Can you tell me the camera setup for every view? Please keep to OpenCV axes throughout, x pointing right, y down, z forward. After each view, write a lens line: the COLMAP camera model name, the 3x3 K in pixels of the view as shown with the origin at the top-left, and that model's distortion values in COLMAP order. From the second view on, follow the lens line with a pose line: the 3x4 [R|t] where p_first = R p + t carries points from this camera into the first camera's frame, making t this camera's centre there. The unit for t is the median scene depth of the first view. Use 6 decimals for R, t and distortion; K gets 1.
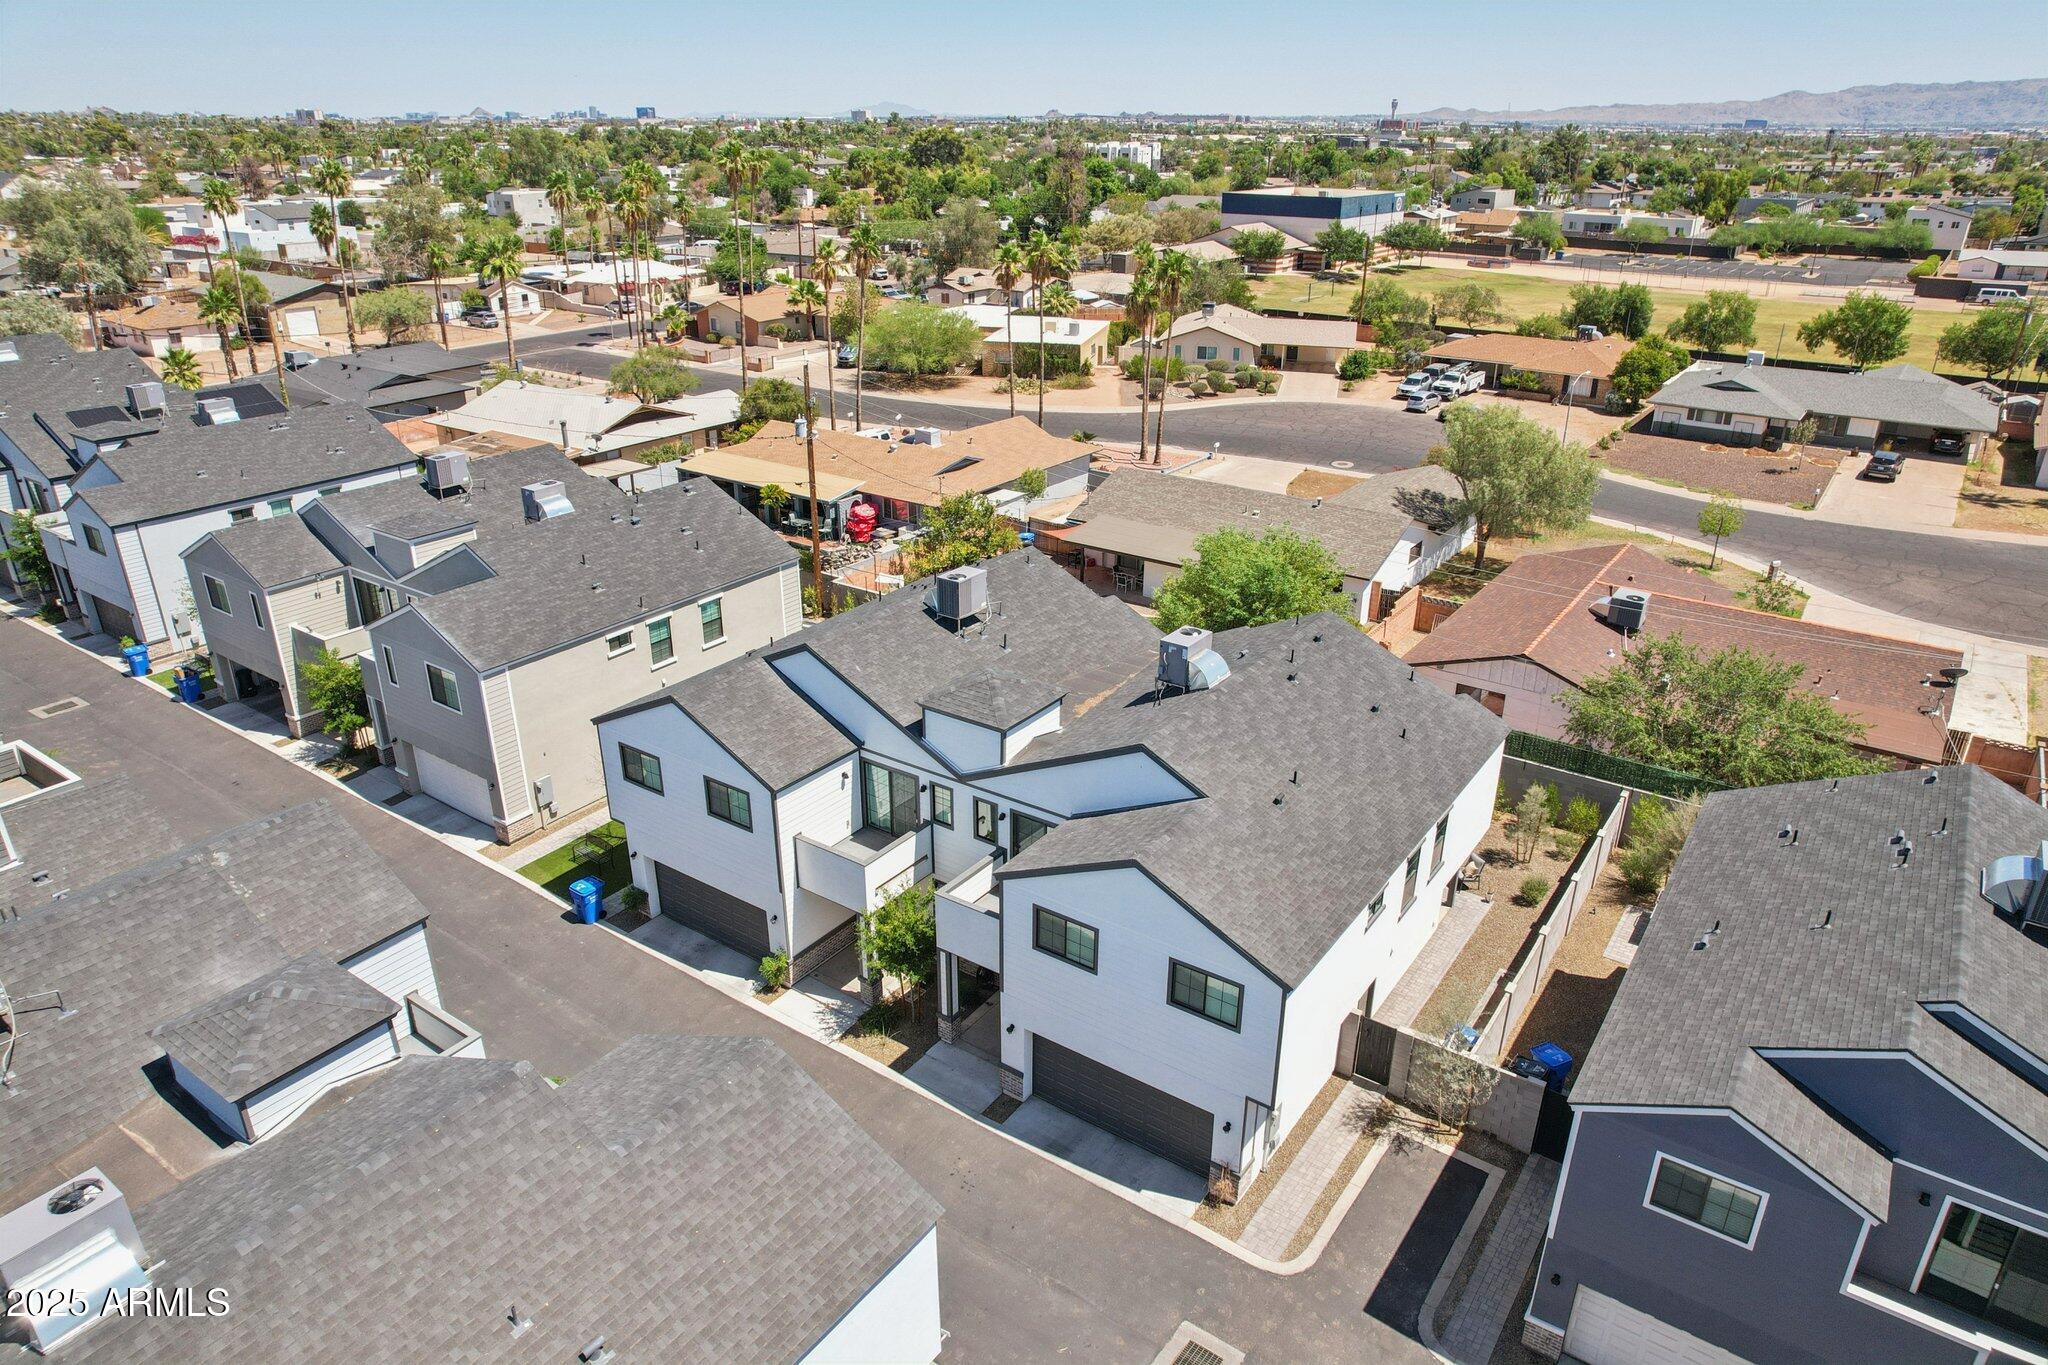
lens RADIAL K [[1300.3, 0, 1019.2], [0, 1300.3, 687.8], [0, 0, 1]] dist [-0.031564, 0.018692]
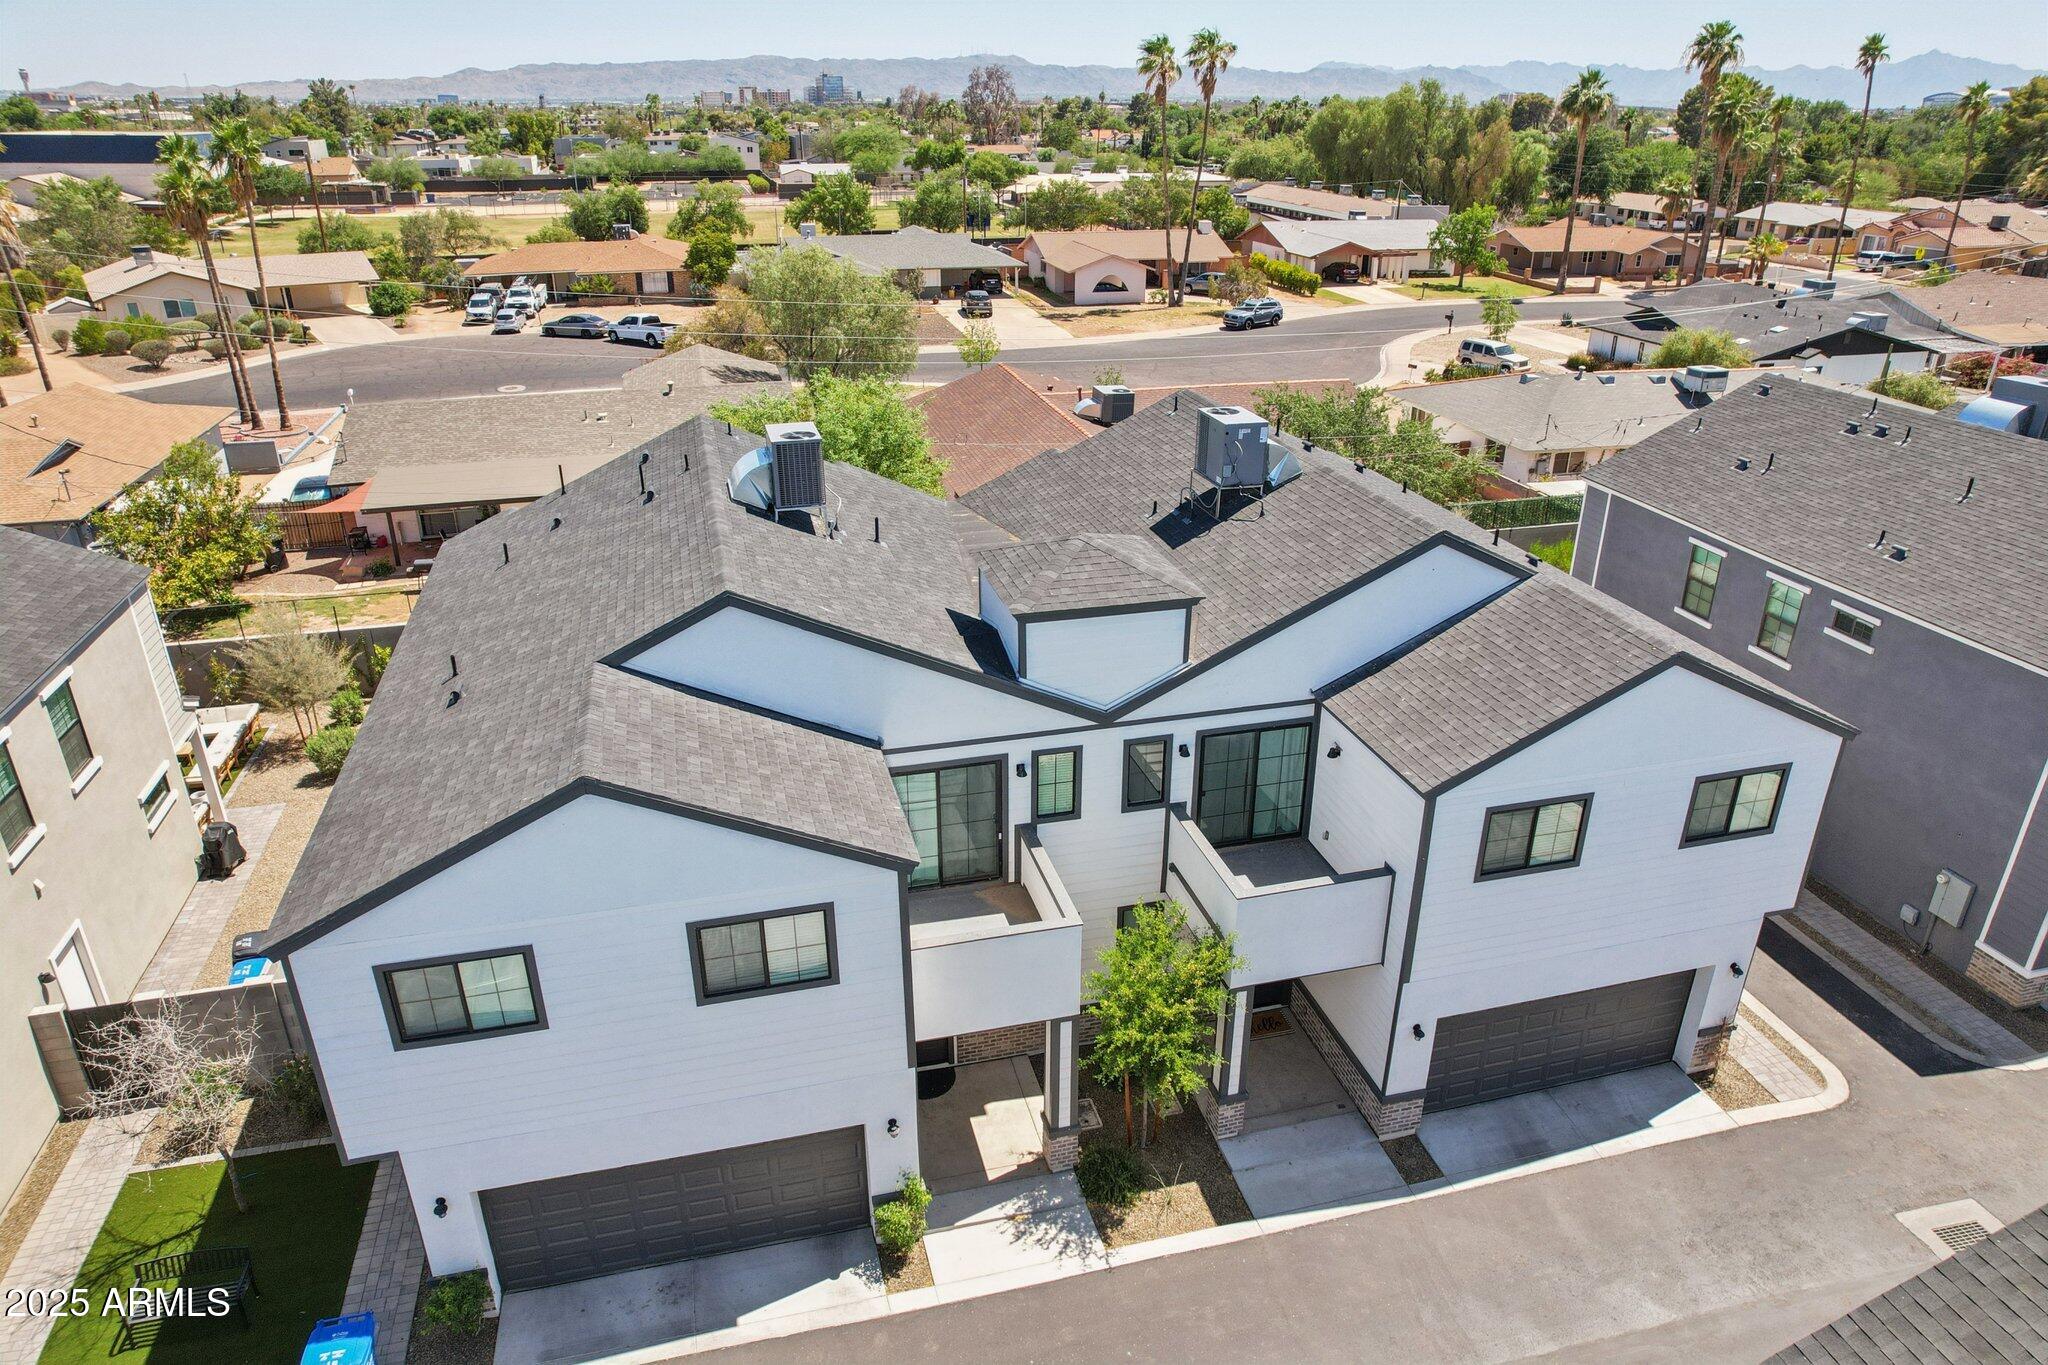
lens RADIAL K [[1300.3, 0, 1023.1], [0, 1300.3, 686.0], [0, 0, 1]] dist [-0.031564, 0.018692]
pose [[0.644809, -0.319387, 0.694416, -0.445716], [0.309517, 0.939798, 0.144841, -0.037411], [-0.698871, 0.121539, 0.704846, 0.591620]]
